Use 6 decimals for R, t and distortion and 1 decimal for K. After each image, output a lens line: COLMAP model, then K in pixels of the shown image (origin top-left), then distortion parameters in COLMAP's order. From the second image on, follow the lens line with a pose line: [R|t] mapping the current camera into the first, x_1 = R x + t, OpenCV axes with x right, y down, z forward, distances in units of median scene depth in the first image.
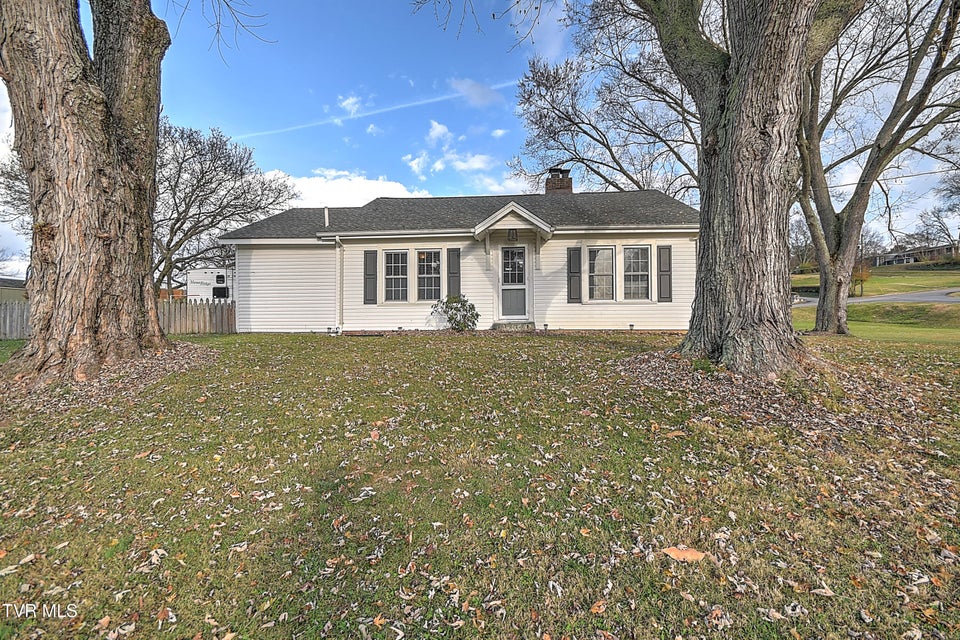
lens RADIAL K [[414.8, 0, 483.6], [0, 414.8, 322.2], [0, 0, 1]] dist [0.035113, -0.019803]
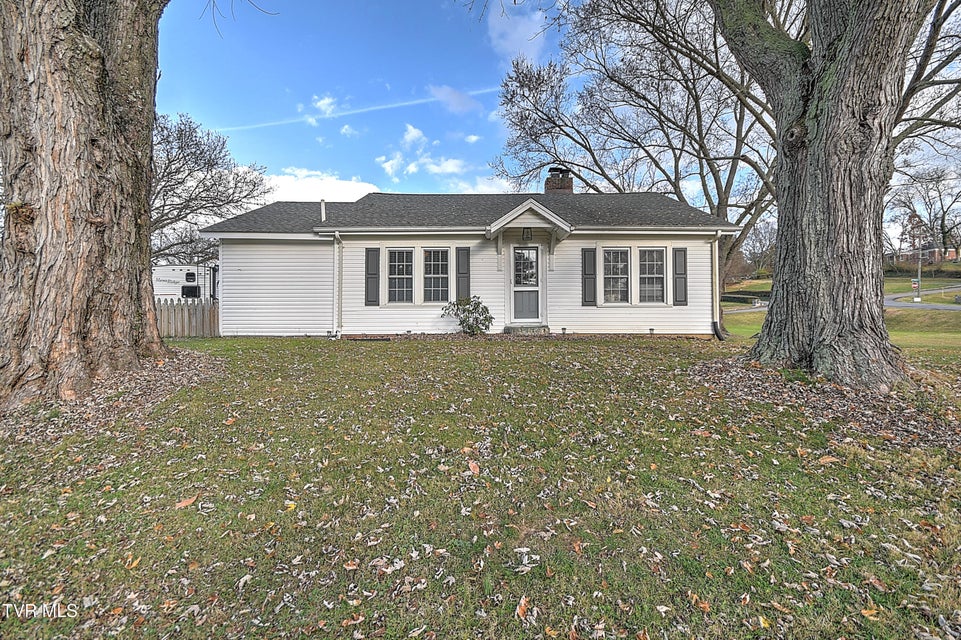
lens RADIAL K [[415.2, 0, 484.1], [0, 415.2, 322.2], [0, 0, 1]] dist [0.035113, -0.019803]
pose [[0.997036, 0.003634, 0.076855, -0.192862], [-0.003285, 0.999984, -0.004673, -0.006290], [-0.076871, 0.004406, 0.997031, 0.113951]]
